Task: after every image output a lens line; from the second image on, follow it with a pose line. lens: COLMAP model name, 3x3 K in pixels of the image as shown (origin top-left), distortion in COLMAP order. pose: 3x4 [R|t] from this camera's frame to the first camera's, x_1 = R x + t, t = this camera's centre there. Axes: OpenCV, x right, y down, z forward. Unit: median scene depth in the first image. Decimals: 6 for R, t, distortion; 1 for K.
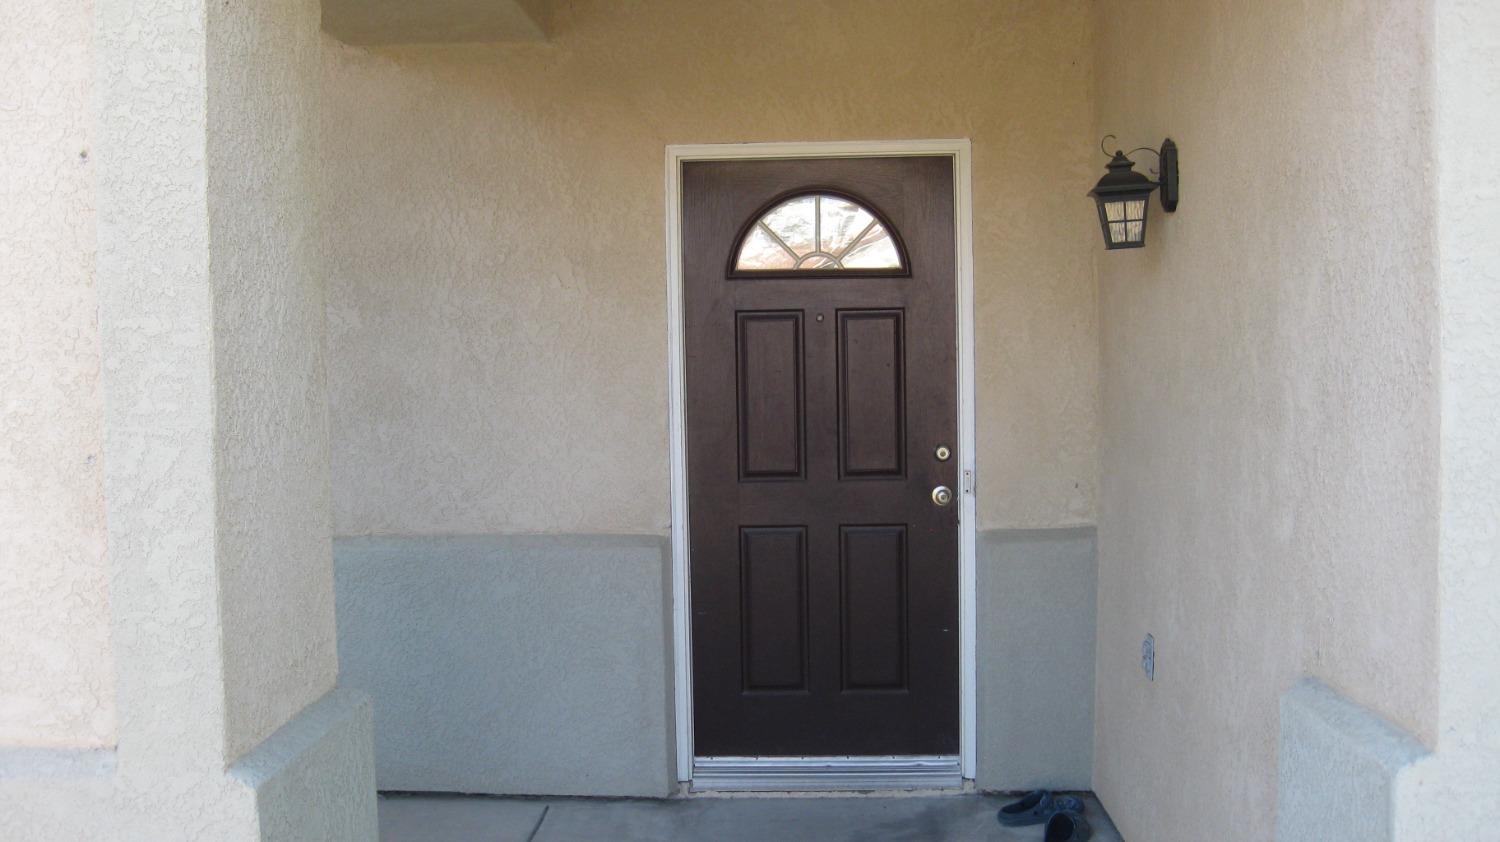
lens RADIAL K [[1499.3, 0, 750.0], [0, 1499.3, 421.0], [0, 0, 1]] dist [-0.178410, 0.160922]
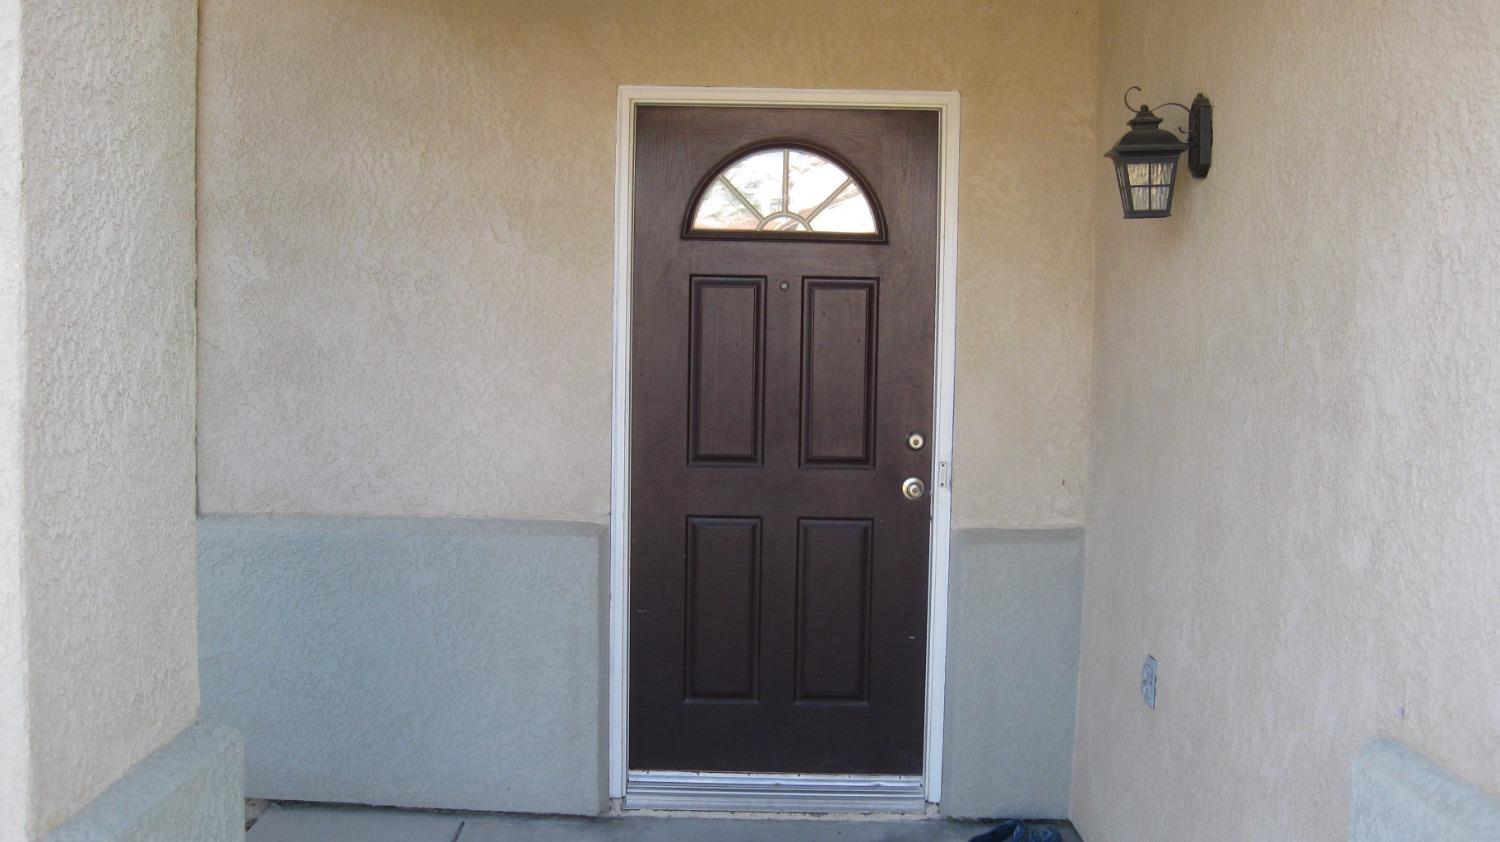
lens RADIAL K [[1499.3, 0, 750.0], [0, 1499.3, 421.0], [0, 0, 1]] dist [-0.178410, 0.160922]
pose [[0.998472, 0.032274, 0.044846, -0.011516], [-0.033154, 0.999270, 0.019004, -0.004526], [-0.044200, -0.020461, 0.998813, 0.108031]]
